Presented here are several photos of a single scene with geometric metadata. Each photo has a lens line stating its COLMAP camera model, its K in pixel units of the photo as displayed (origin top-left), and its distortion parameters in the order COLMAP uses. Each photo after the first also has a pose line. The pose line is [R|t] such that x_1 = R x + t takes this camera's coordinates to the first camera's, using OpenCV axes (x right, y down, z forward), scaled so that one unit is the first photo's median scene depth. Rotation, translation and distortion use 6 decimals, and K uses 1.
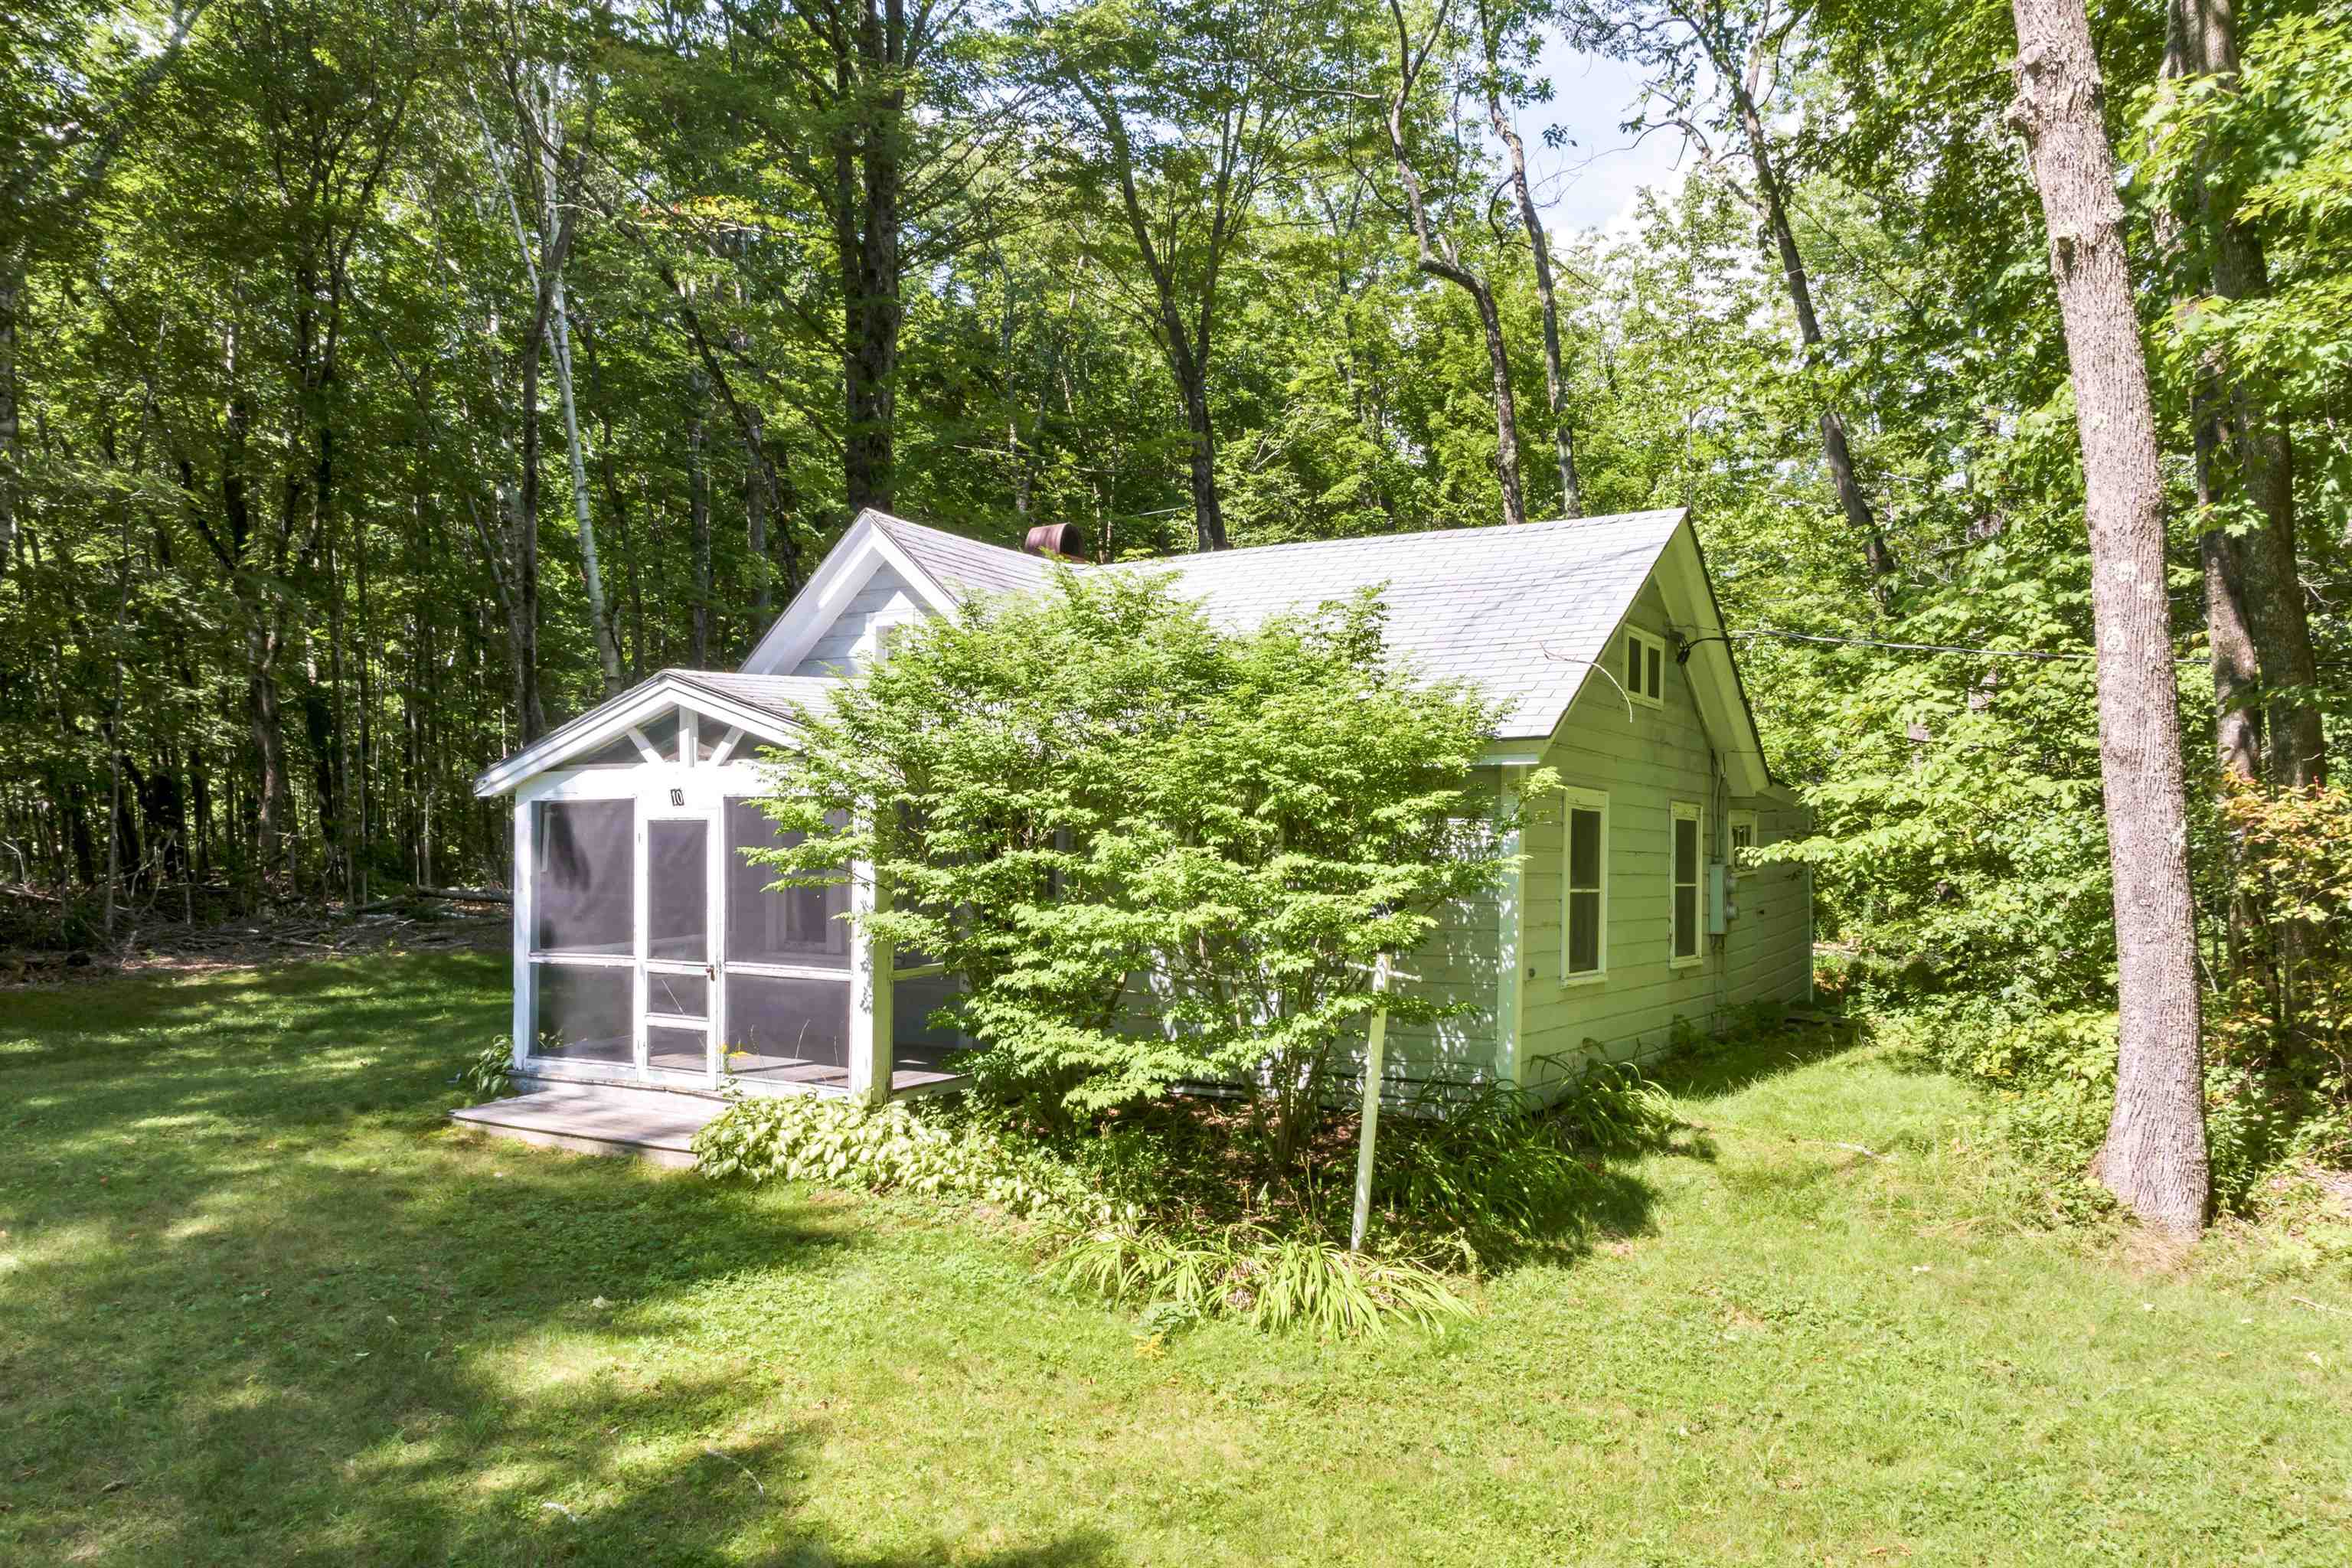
lens RADIAL K [[1685.1, 0, 1176.0], [0, 1685.1, 784.0], [0, 0, 1]] dist [-0.035531, -0.001287]
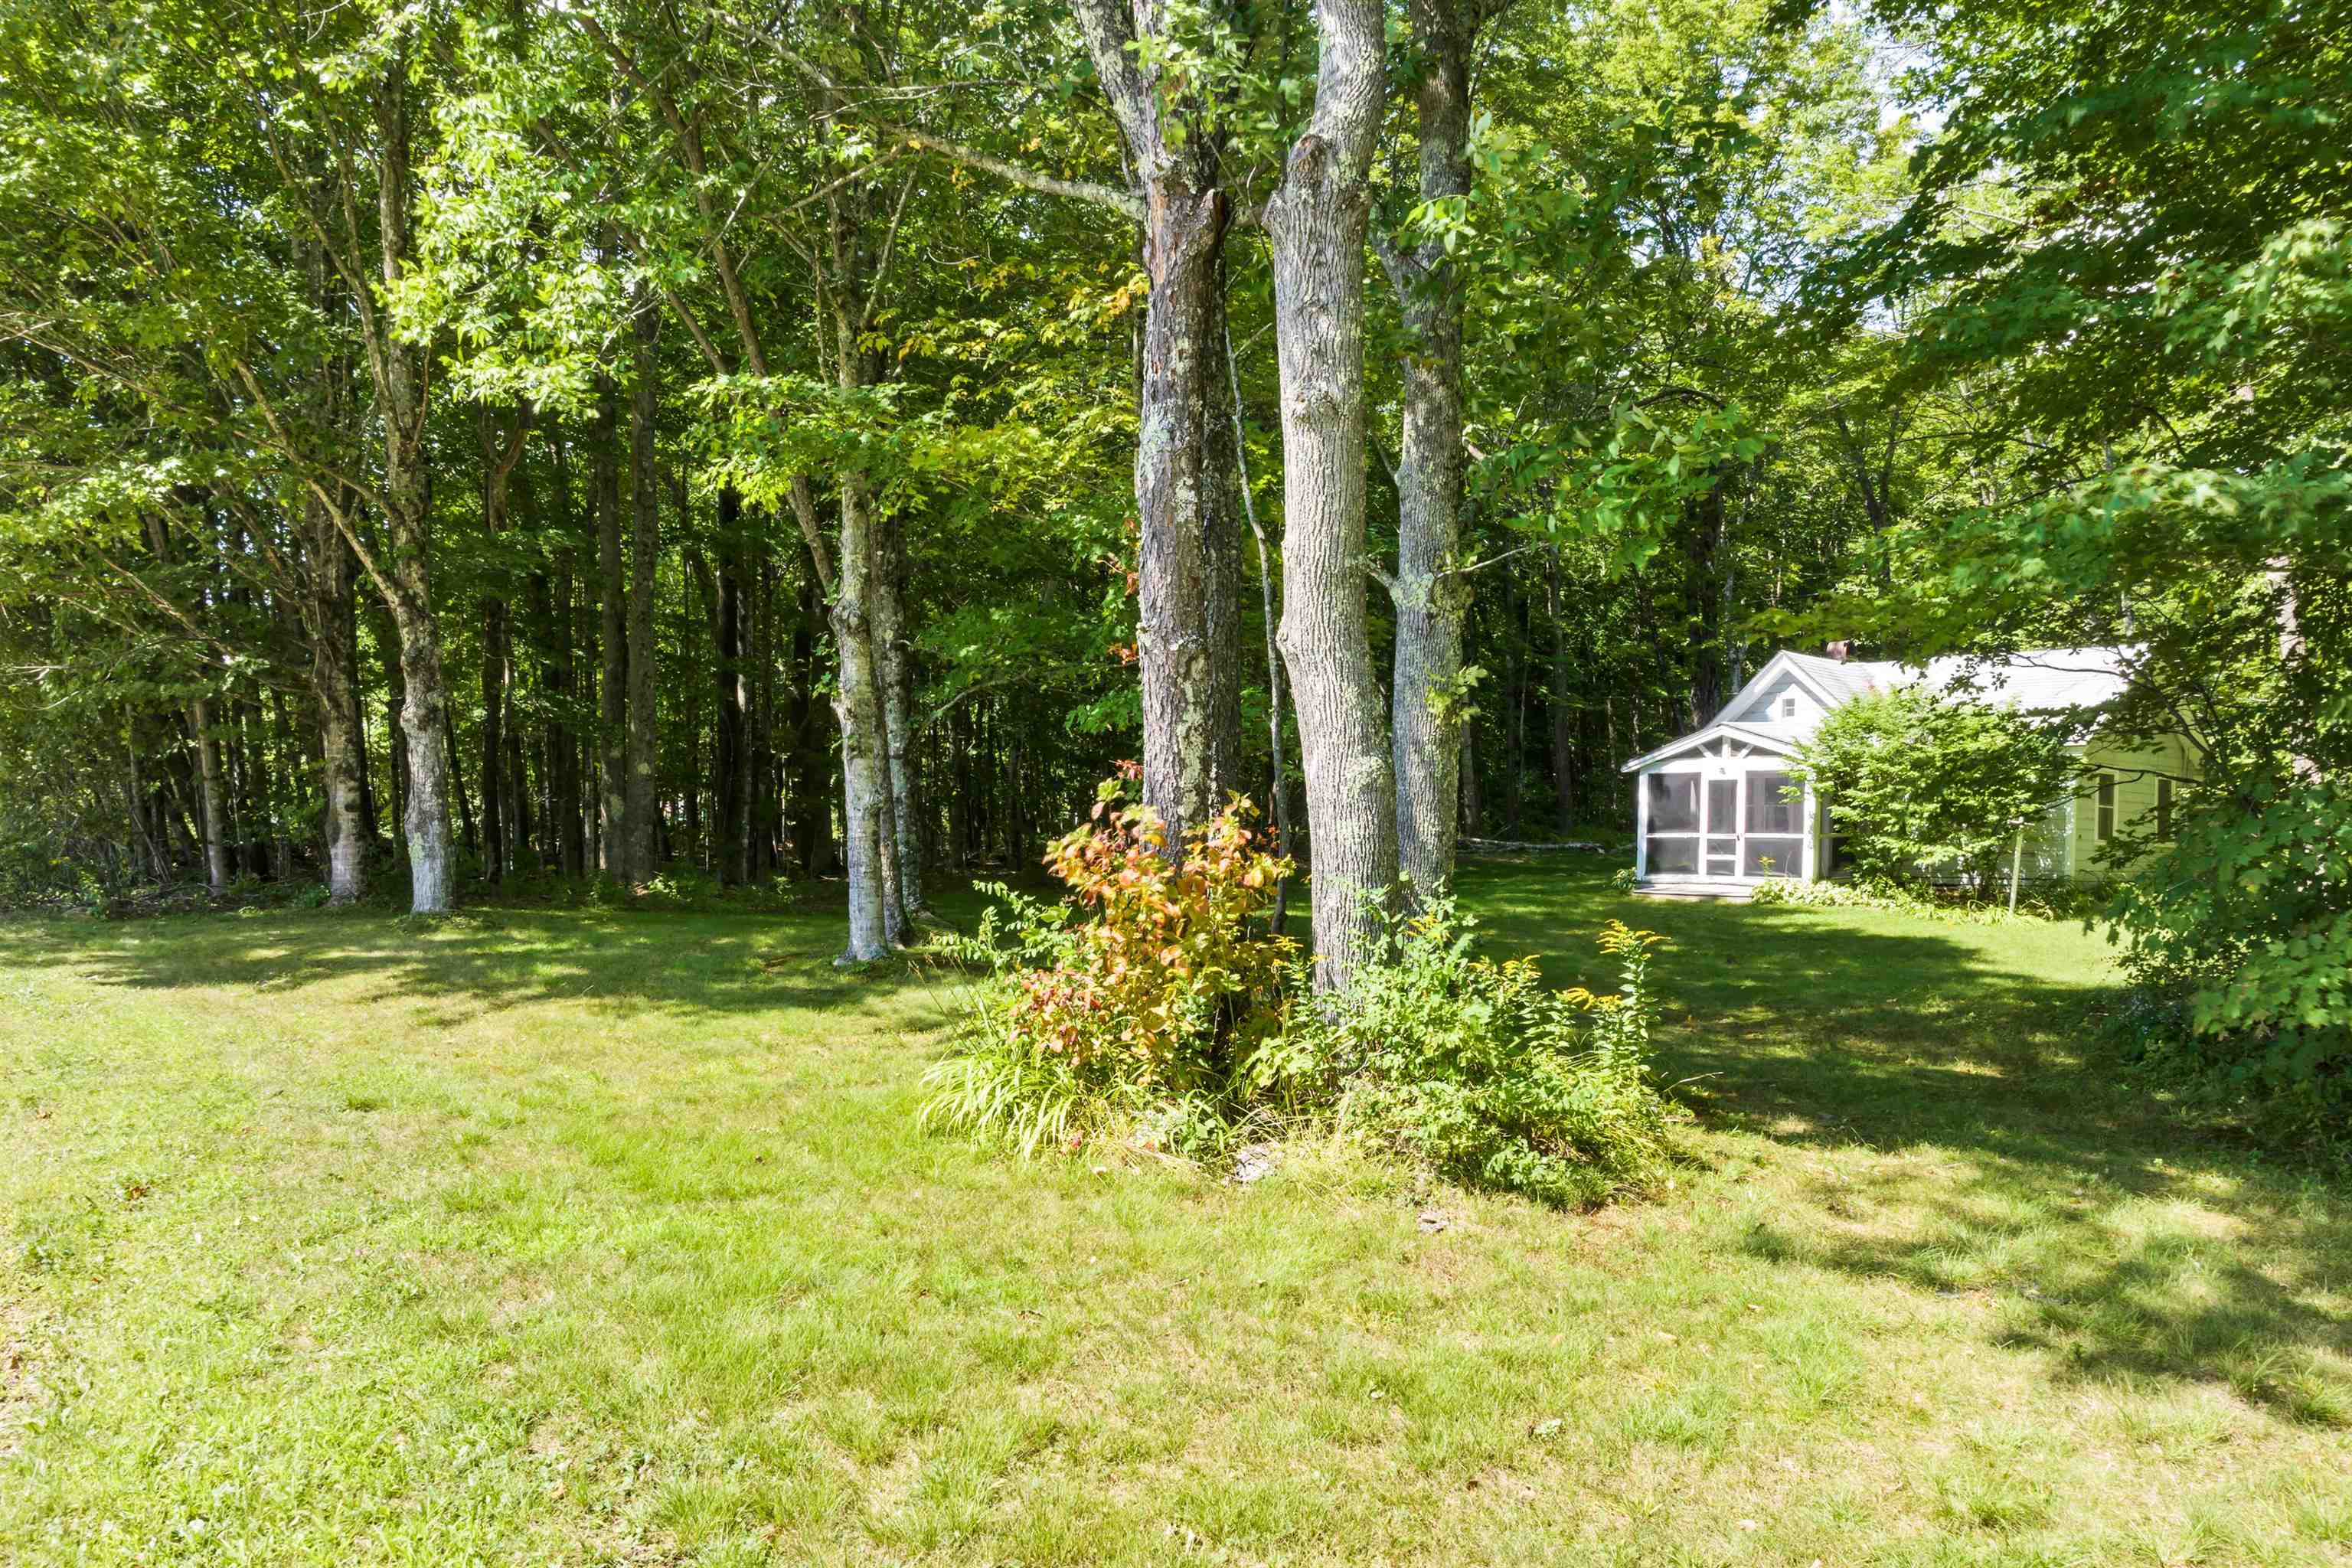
lens RADIAL K [[1685.1, 0, 1176.0], [0, 1685.1, 784.0], [0, 0, 1]] dist [-0.035531, -0.001287]
pose [[0.944747, 0.002364, -0.327791, -0.243659], [-0.000711, 0.999986, 0.005165, 0.015438], [0.327798, -0.004647, 0.944736, -1.736620]]
